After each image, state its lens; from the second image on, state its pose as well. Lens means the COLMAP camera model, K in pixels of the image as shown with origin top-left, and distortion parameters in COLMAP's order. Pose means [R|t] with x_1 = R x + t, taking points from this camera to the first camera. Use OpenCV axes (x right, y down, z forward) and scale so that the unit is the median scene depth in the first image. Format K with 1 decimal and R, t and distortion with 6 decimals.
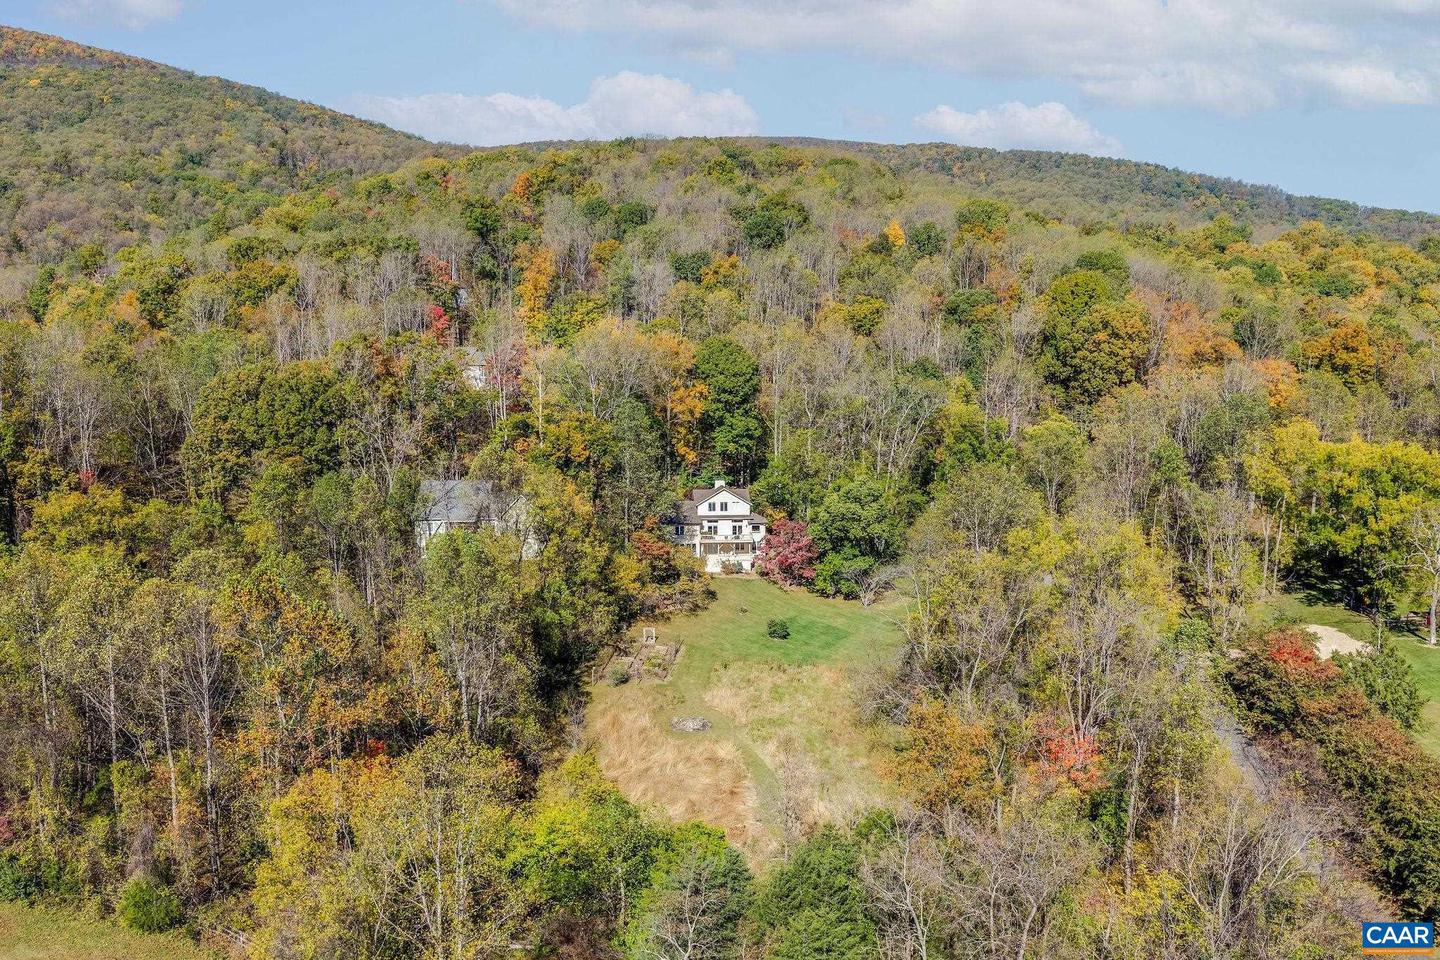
lens RADIAL K [[1204.2, 0, 720.0], [0, 1204.2, 480.0], [0, 0, 1]] dist [0.014160, -0.017754]
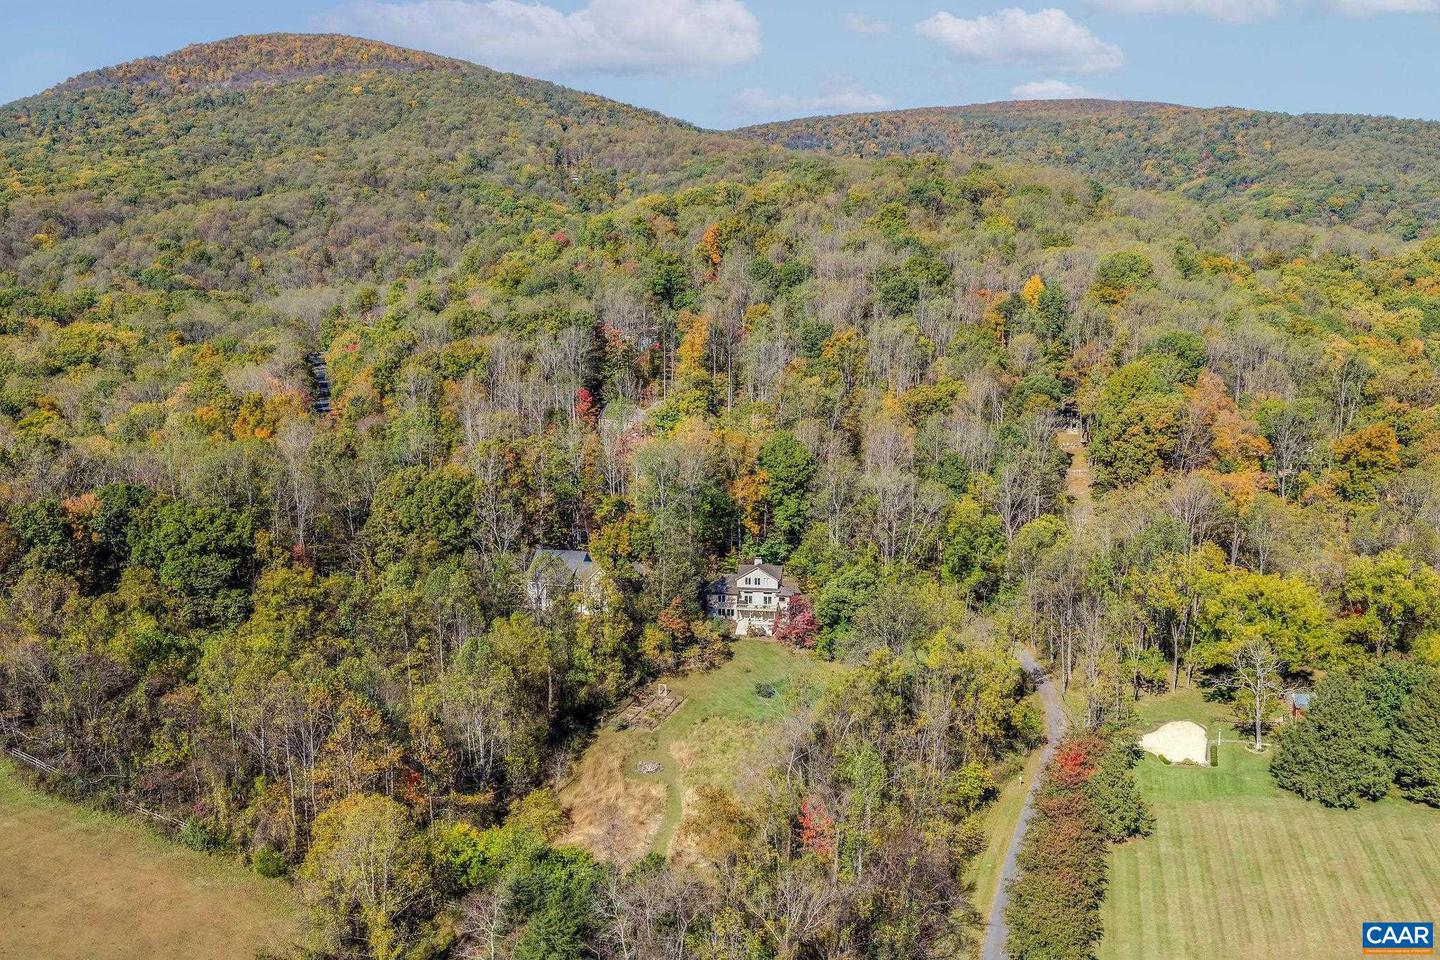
lens RADIAL K [[1204.2, 0, 720.0], [0, 1204.2, 480.0], [0, 0, 1]] dist [0.014160, -0.017754]
pose [[0.973305, 0.036417, -0.226607, 0.253091], [-0.028691, 0.998892, 0.037300, -0.133520], [0.227715, -0.029802, 0.973272, -0.252991]]
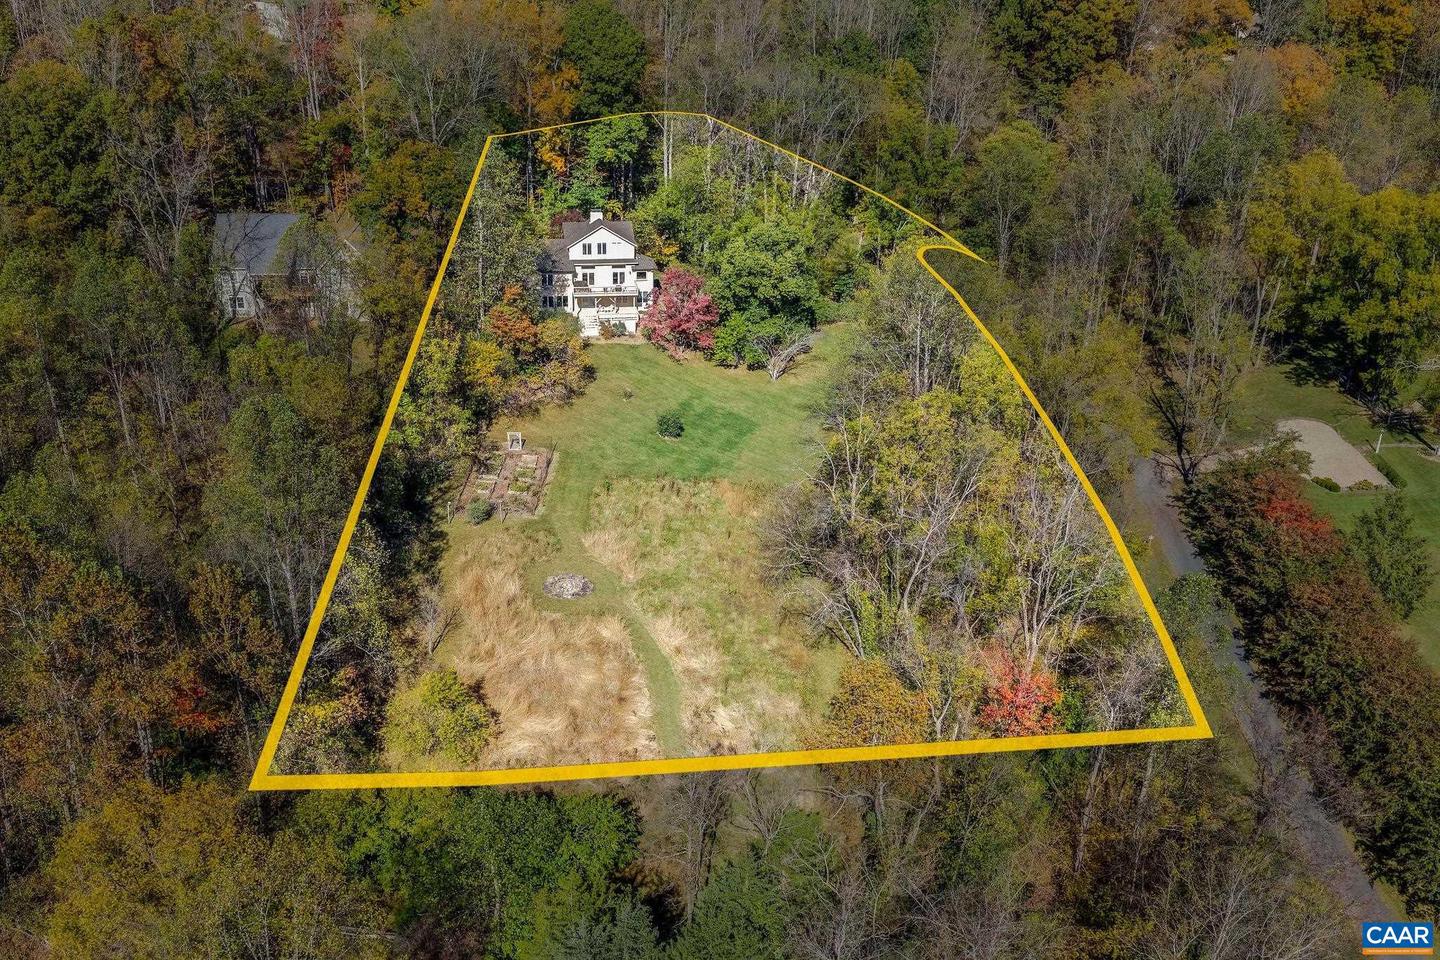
lens RADIAL K [[1359.1, 0, 656.8], [0, 1359.1, 540.5], [0, 0, 1]] dist [0.012983, -0.014650]
pose [[0.998849, -0.010137, 0.046877, -0.004796], [-0.005913, 0.943924, 0.330109, -0.094917], [-0.047594, -0.330007, 0.942778, 0.078900]]
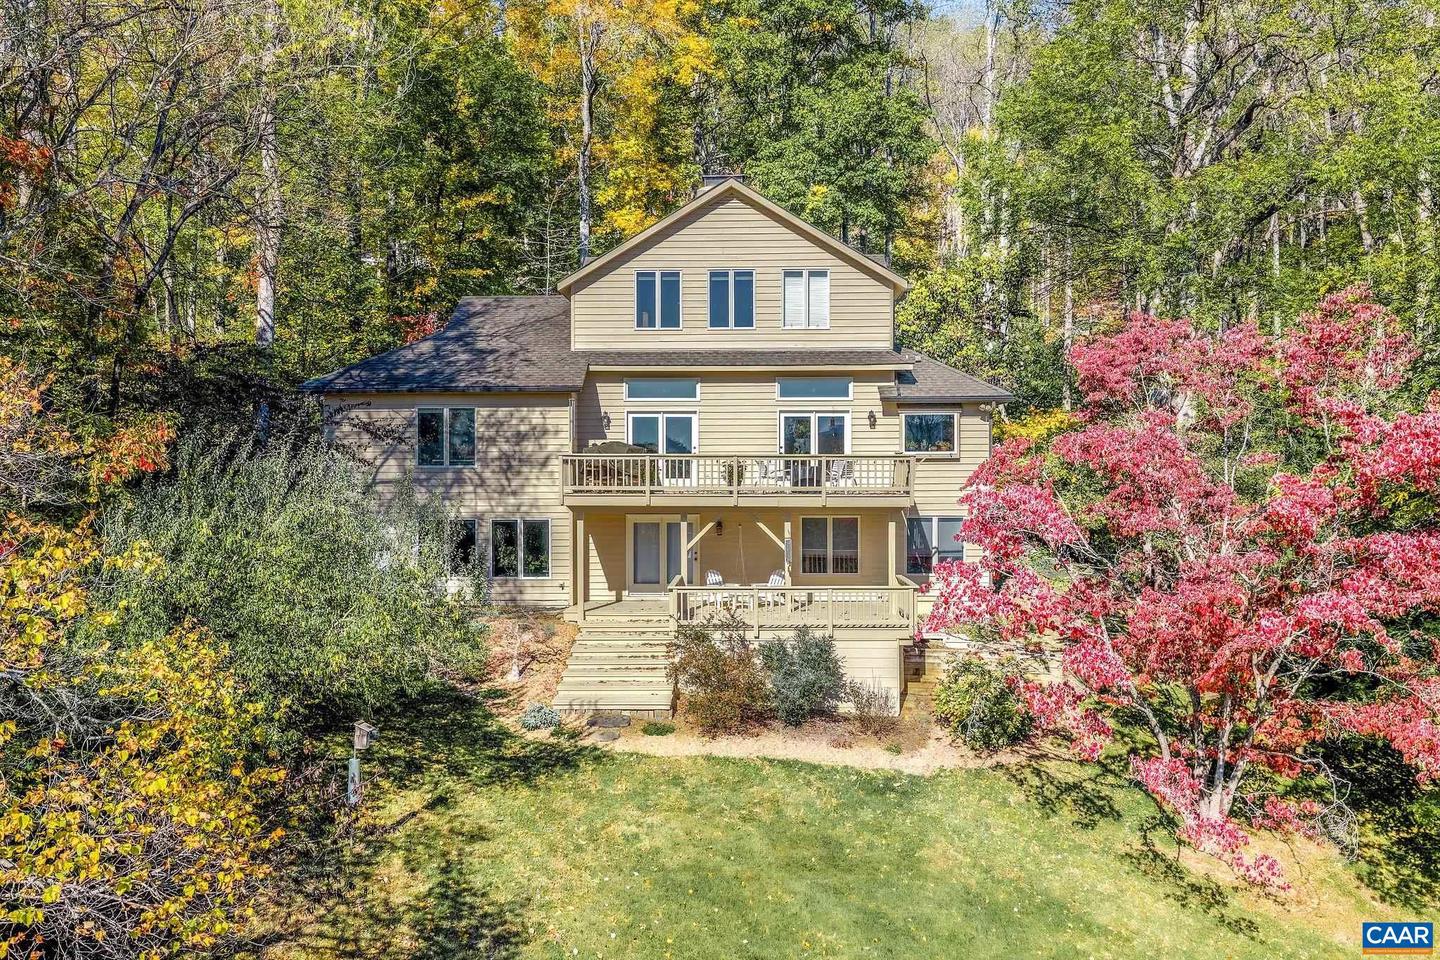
lens RADIAL K [[1204.2, 0, 720.0], [0, 1204.2, 480.0], [0, 0, 1]] dist [0.014160, -0.017754]
pose [[0.993108, 0.000659, -0.117202, 0.021009], [-0.012625, 0.994767, -0.101383, 0.063774], [0.116522, 0.102164, 0.987920, 0.850081]]
